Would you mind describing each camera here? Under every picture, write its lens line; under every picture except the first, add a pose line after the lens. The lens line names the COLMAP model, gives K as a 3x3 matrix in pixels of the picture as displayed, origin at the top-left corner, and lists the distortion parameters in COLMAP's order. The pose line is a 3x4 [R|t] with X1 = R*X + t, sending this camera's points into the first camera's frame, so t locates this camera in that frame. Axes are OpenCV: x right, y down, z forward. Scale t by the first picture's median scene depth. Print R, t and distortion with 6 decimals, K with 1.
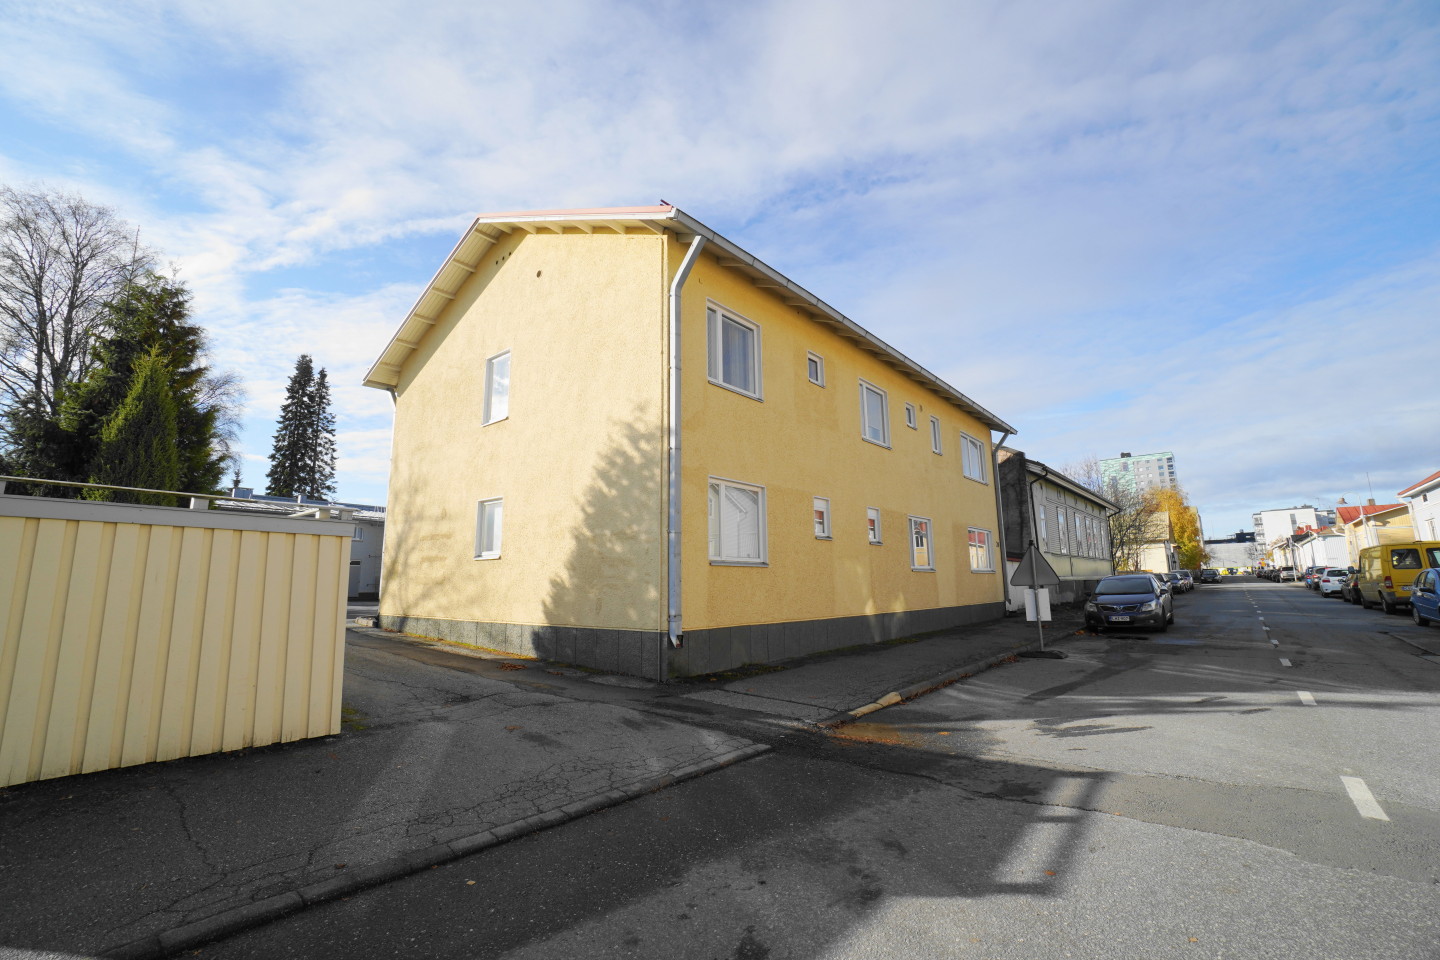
lens RADIAL K [[628.3, 0, 720.0], [0, 628.3, 480.0], [0, 0, 1]] dist [-0.020002, -0.000010]
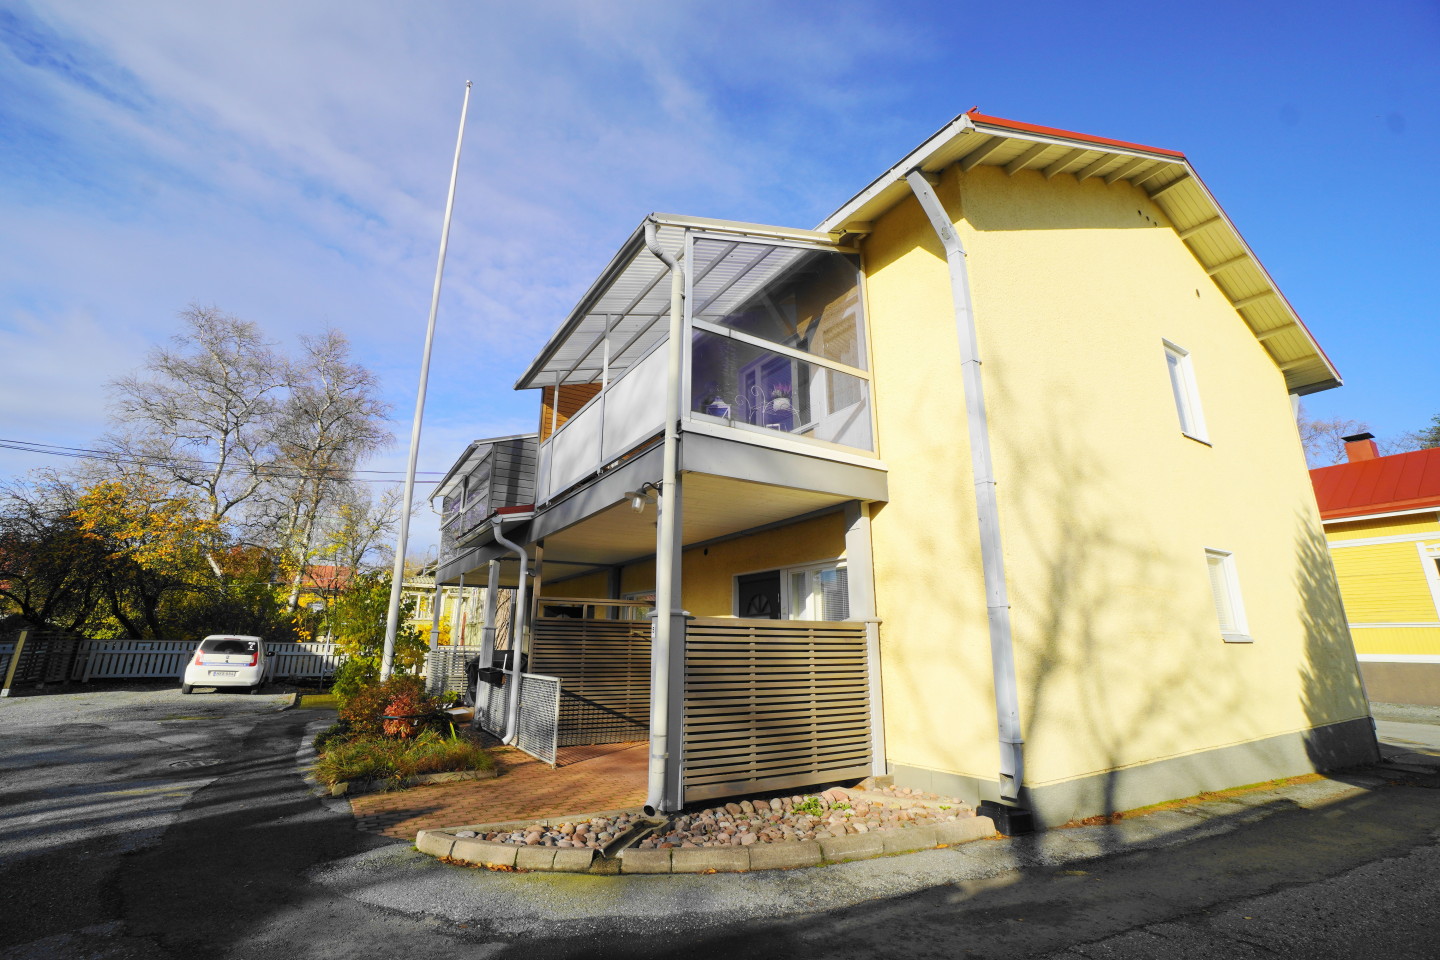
lens RADIAL K [[628.3, 0, 720.0], [0, 628.3, 480.0], [0, 0, 1]] dist [-0.020002, -0.000010]
pose [[0.314031, 0.257423, 0.913848, -1.008408], [-0.159410, 0.963172, -0.216538, 0.164488], [-0.935934, -0.077676, 0.343502, 1.115375]]
